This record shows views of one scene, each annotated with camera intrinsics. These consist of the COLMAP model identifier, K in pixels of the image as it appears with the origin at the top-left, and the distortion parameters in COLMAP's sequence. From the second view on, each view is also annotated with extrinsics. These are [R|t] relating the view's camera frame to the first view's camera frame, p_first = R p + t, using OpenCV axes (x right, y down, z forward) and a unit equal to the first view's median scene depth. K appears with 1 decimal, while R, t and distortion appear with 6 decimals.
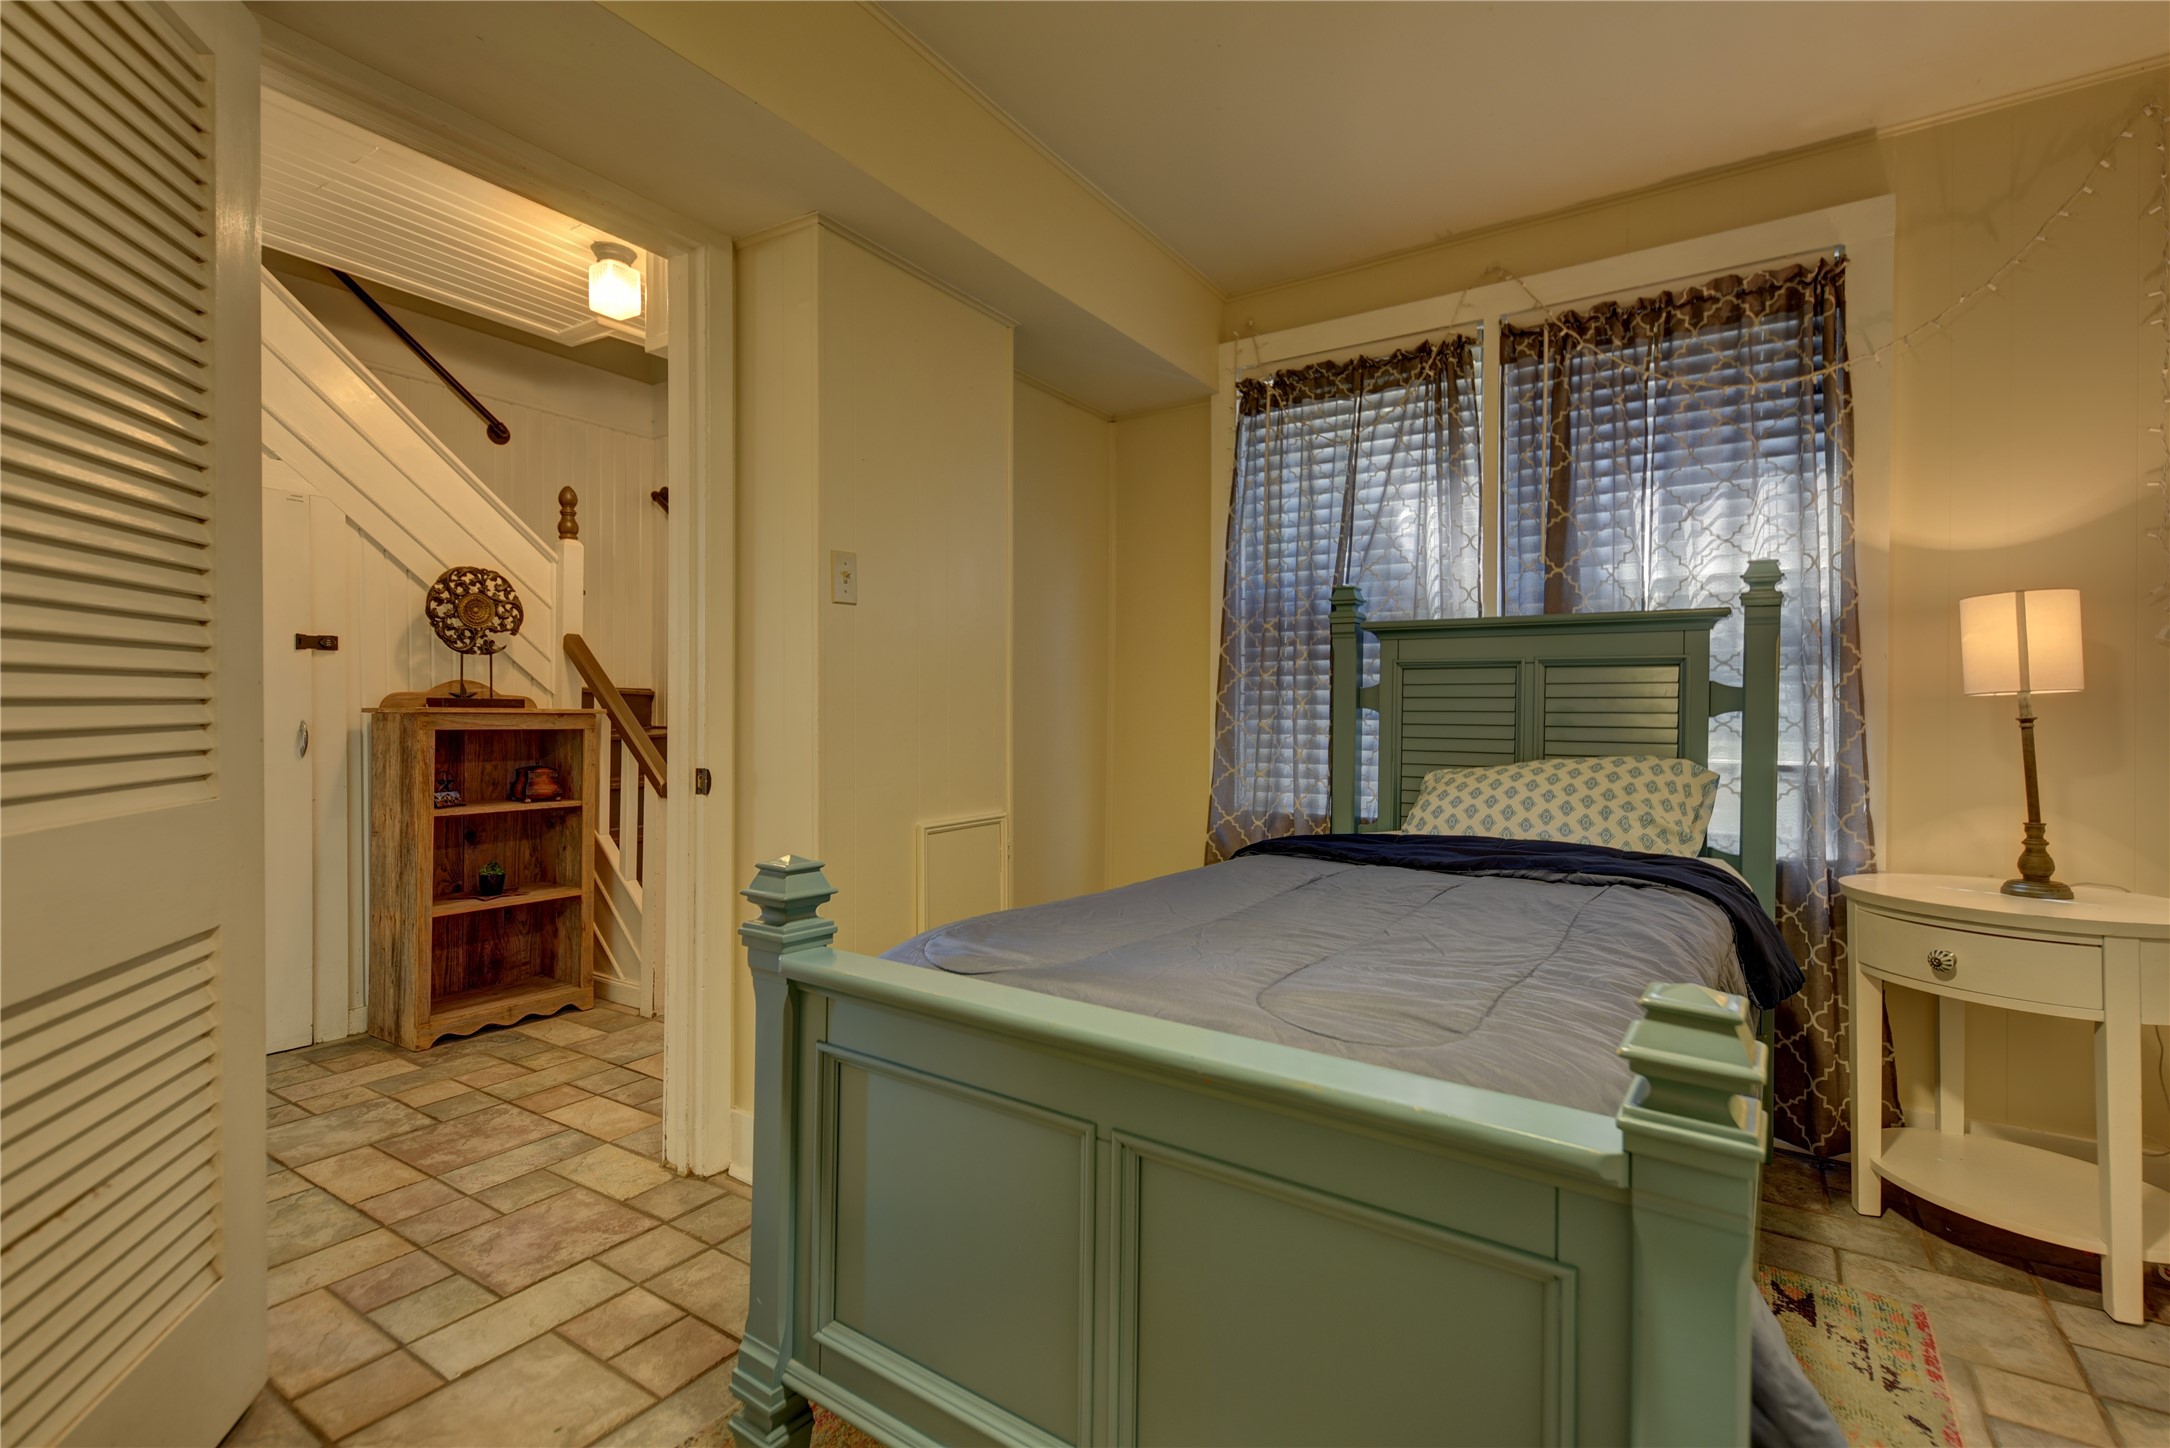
lens RADIAL K [[1005.7, 0, 1100.4], [0, 1005.7, 716.1], [0, 0, 1]] dist [0.015228, -0.000432]
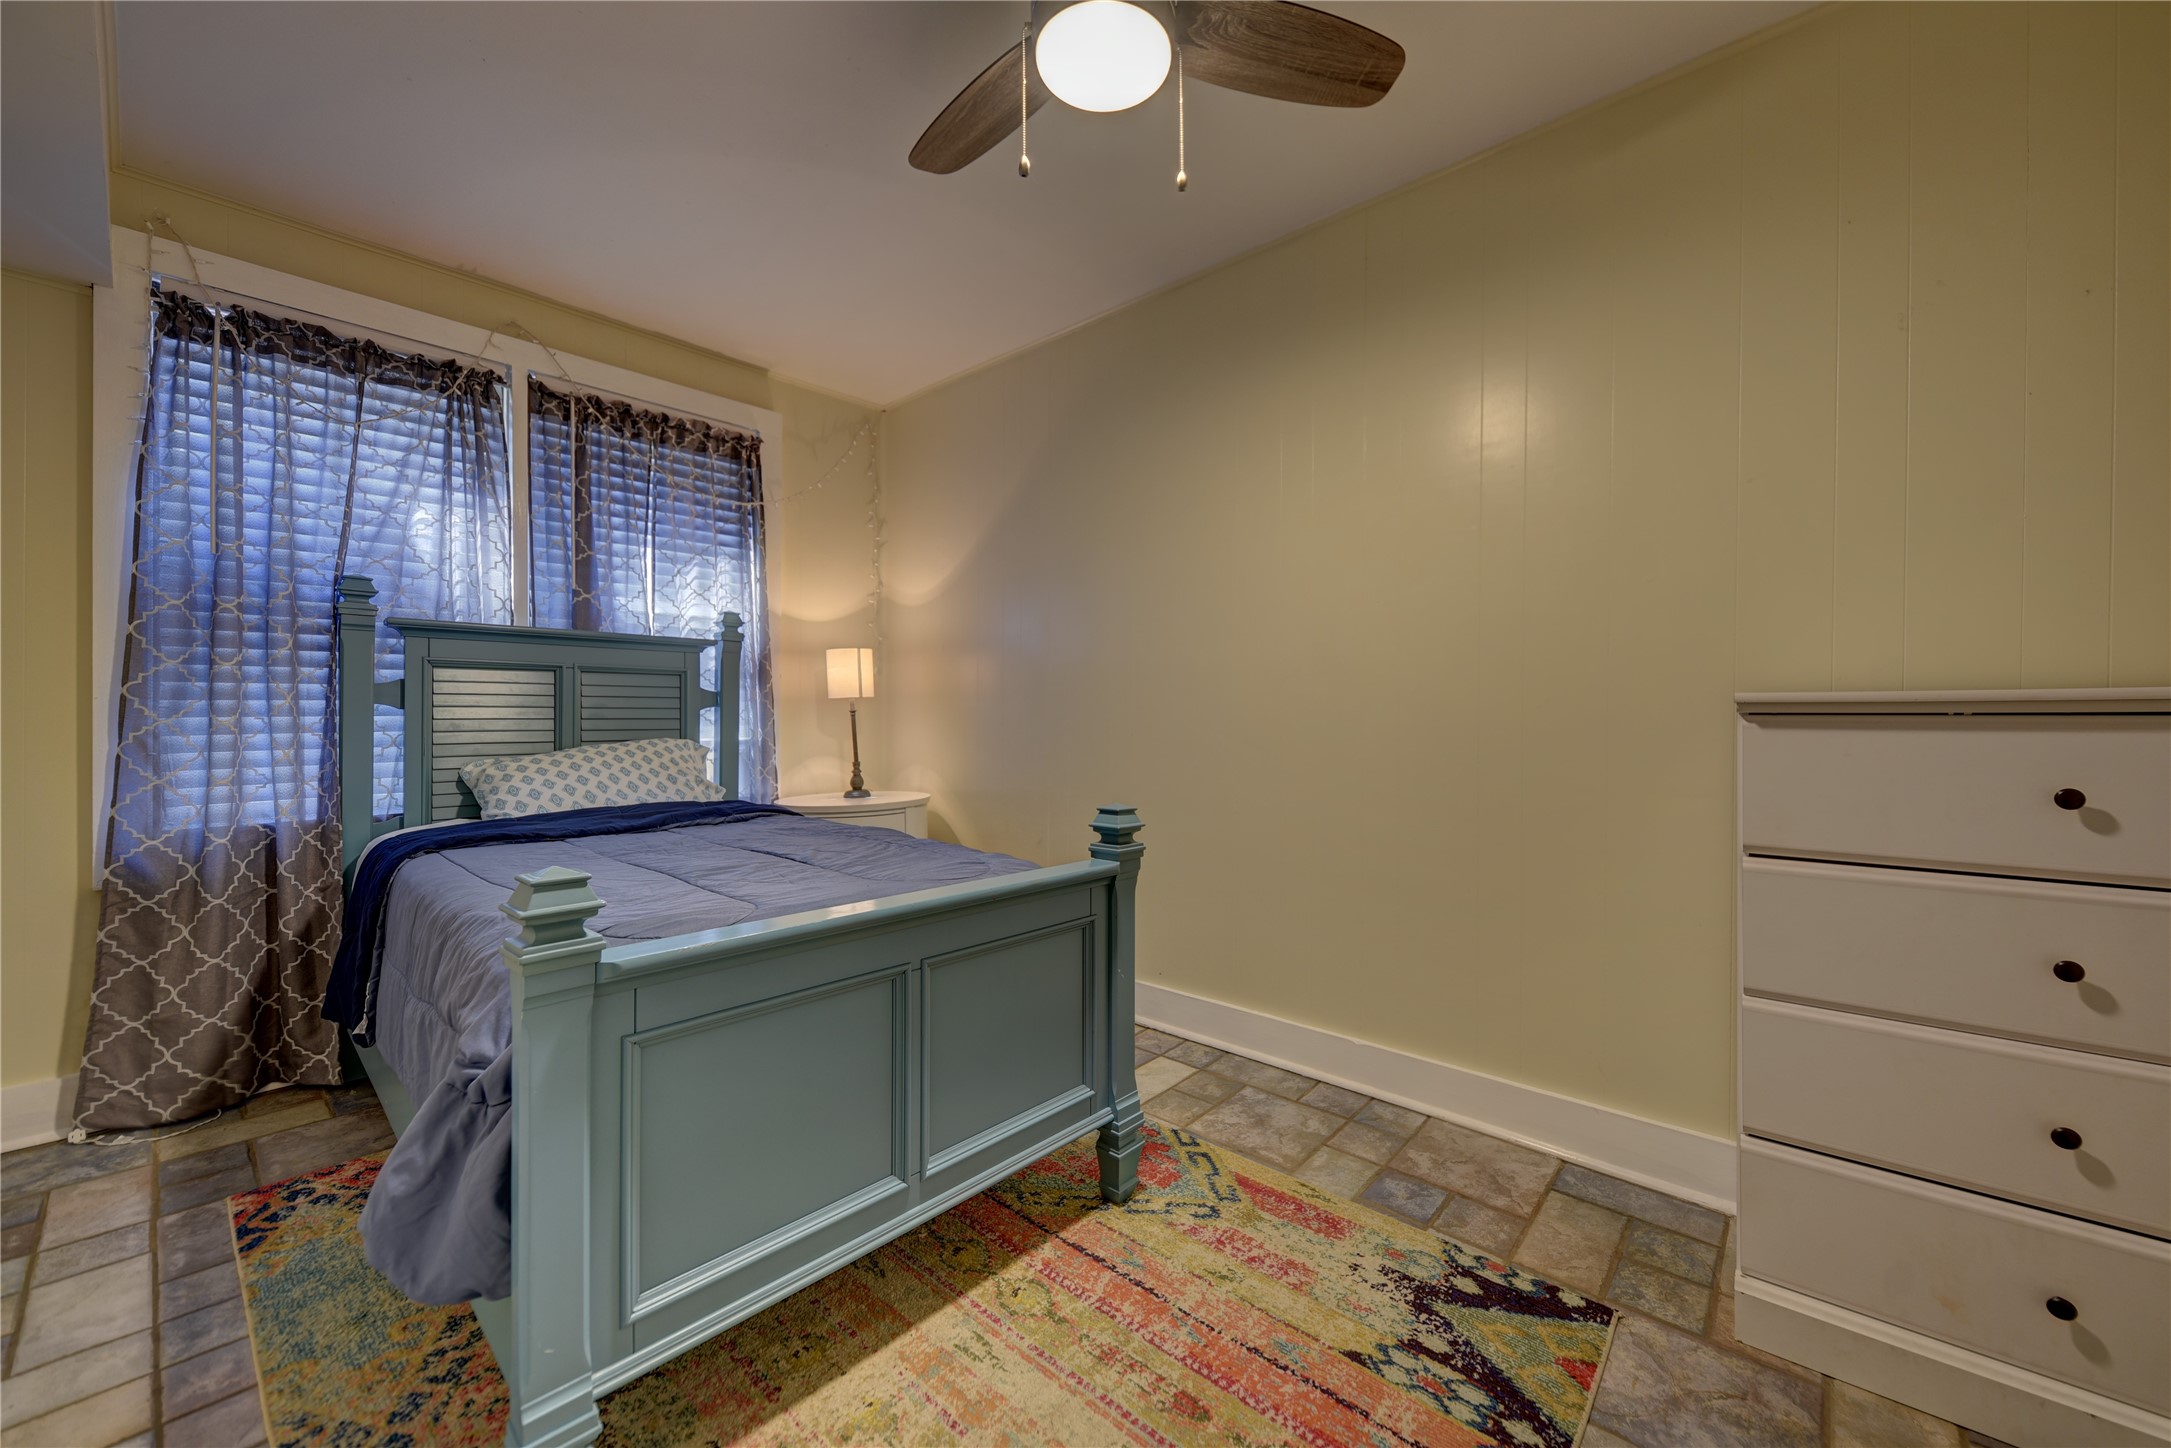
lens RADIAL K [[824.0, 0, 1074.4], [0, 824.0, 723.8], [0, 0, 1]] dist [0.003386, -0.000527]
pose [[0.160059, -0.023942, 0.986817, -0.531638], [0.000462, 0.999708, 0.024180, -0.009397], [-0.987107, -0.003414, 0.160023, 0.252460]]
